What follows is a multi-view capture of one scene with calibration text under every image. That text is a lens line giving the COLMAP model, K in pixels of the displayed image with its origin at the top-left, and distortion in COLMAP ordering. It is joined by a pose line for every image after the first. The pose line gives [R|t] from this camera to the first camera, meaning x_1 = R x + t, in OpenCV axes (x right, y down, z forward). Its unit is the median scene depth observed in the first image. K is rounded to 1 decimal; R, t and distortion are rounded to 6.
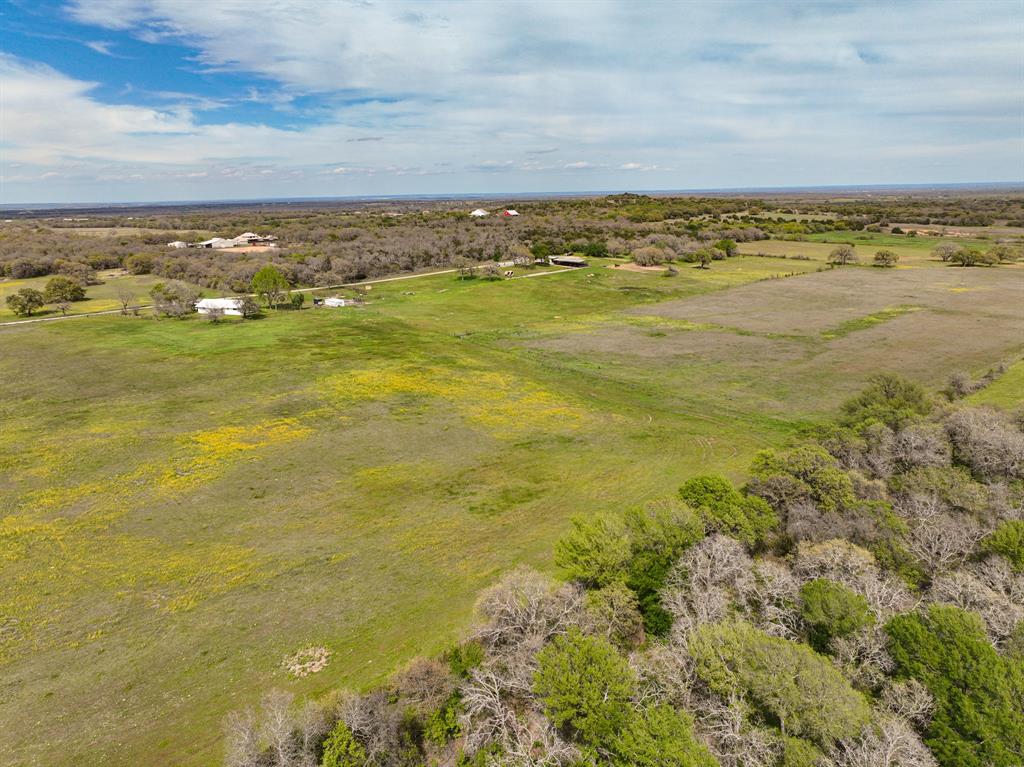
lens RADIAL K [[713.7, 0, 515.3], [0, 713.7, 371.3], [0, 0, 1]] dist [0.003004, 0.014391]
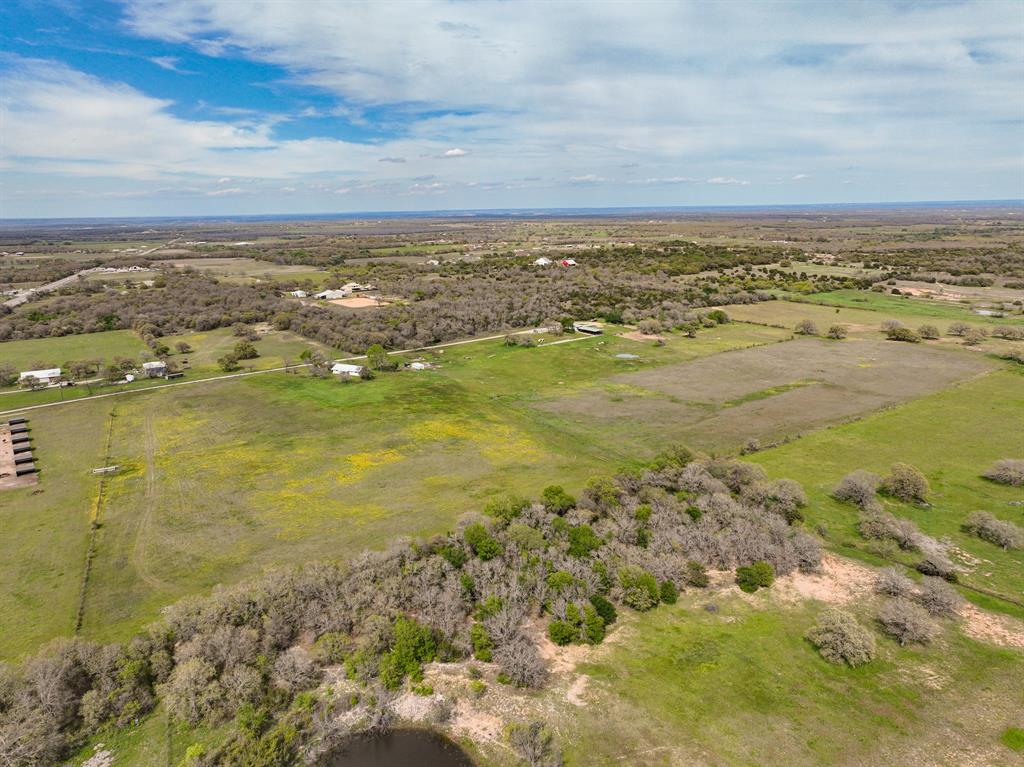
lens RADIAL K [[713.7, 0, 515.3], [0, 713.7, 371.3], [0, 0, 1]] dist [0.003004, 0.014391]
pose [[0.993443, 0.028371, -0.110755, 0.144520], [-0.030352, 0.999407, -0.016242, -0.080598], [0.110228, 0.019497, 0.993715, -0.579567]]
